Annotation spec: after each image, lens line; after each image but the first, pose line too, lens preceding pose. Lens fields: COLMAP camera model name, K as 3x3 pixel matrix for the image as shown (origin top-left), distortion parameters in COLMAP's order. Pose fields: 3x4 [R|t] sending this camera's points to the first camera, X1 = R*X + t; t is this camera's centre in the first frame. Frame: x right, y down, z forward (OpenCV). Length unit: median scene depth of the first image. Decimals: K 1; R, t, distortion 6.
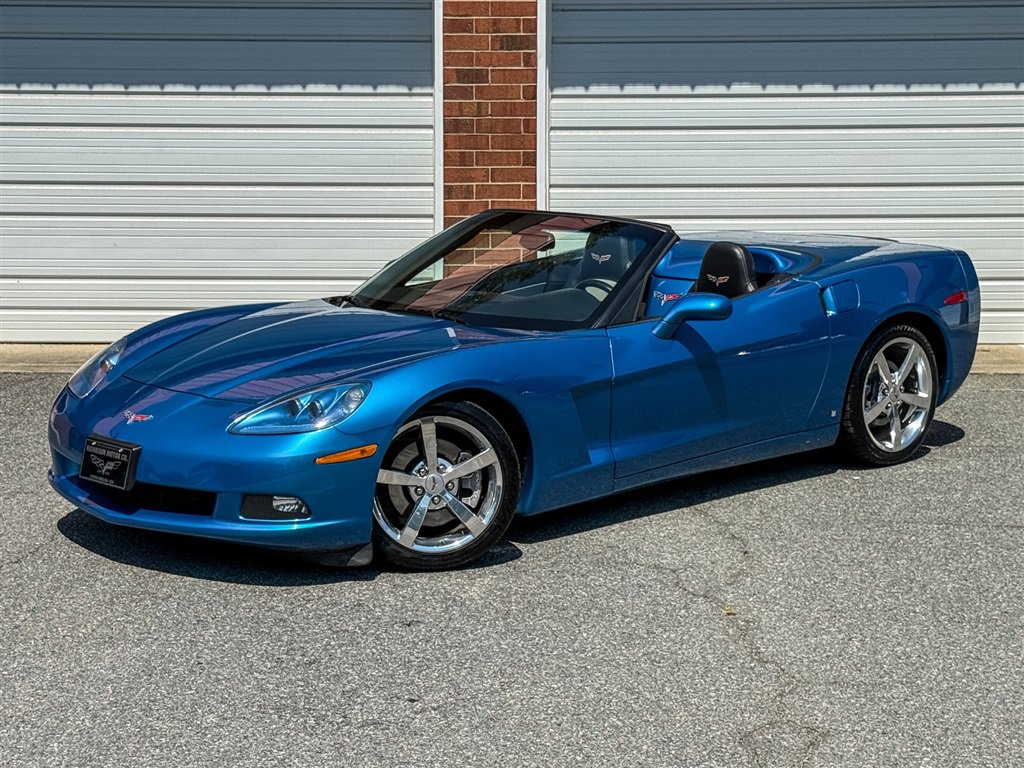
lens RADIAL K [[1992.2, 0, 512.0], [0, 1992.2, 384.0], [0, 0, 1]] dist [0.151936, -0.189286]
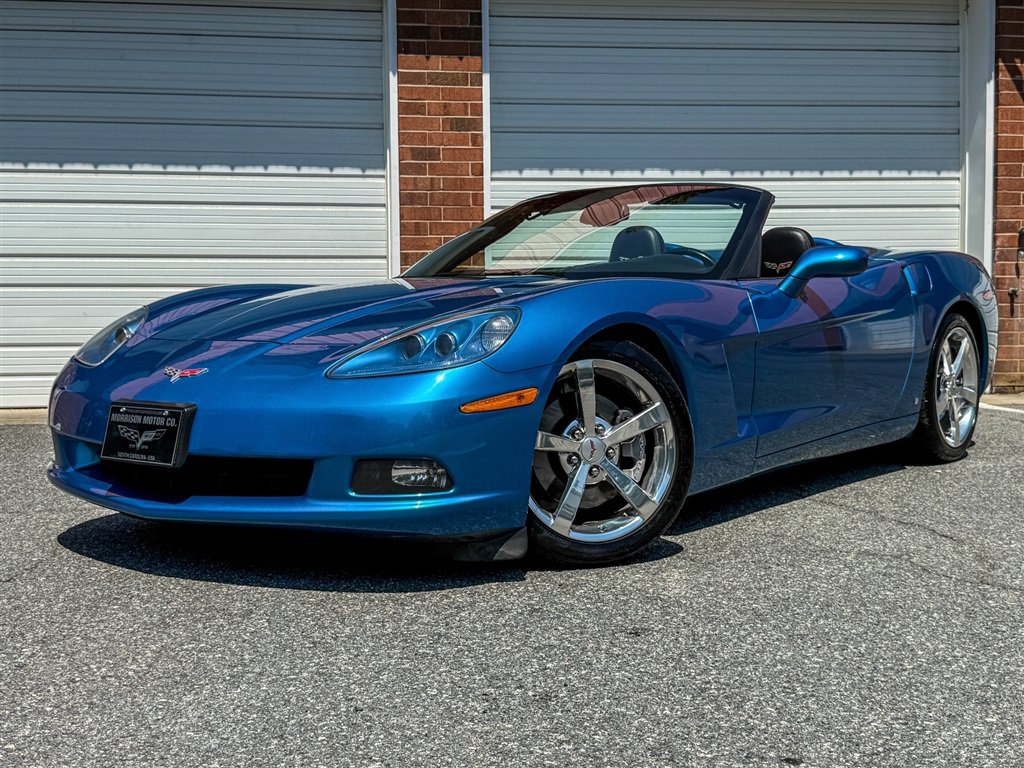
lens RADIAL K [[1285.1, 0, 512.3], [0, 1285.1, 369.2], [0, 0, 1]] dist [0.229664, -0.609531]
pose [[0.988359, -0.015016, 0.151400, -0.112809], [0.031029, 0.994096, -0.103971, 0.055160], [-0.148945, 0.107459, 0.982989, 0.411814]]
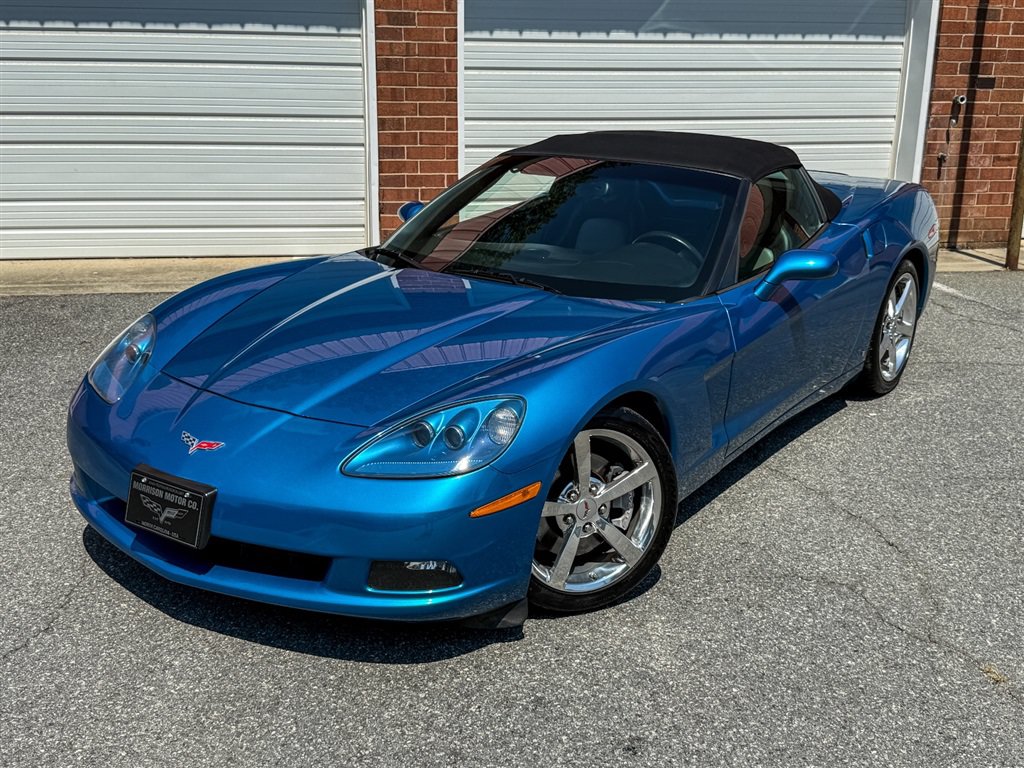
lens RADIAL K [[1134.5, 0, 519.8], [0, 1134.5, 381.6], [0, 0, 1]] dist [0.229547, -0.581796]
pose [[0.980199, -0.042452, 0.193412, -0.121914], [0.016035, 0.990558, 0.136155, -0.052289], [-0.197366, -0.130358, 0.971624, 0.441114]]
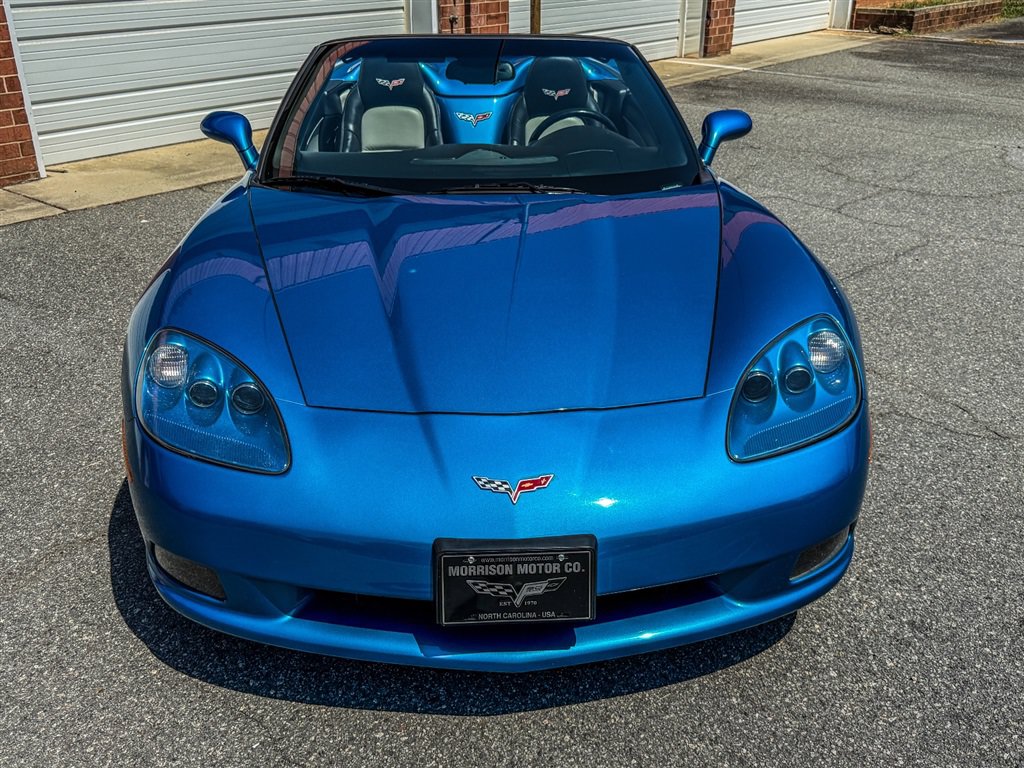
lens RADIAL K [[970.7, 0, 517.1], [0, 970.7, 380.3], [0, 0, 1]] dist [0.056951, -0.111159]
pose [[0.645952, -0.322690, 0.691822, -0.292949], [0.113977, 0.936874, 0.330570, -0.080084], [-0.754821, -0.134680, 0.641955, 0.667142]]
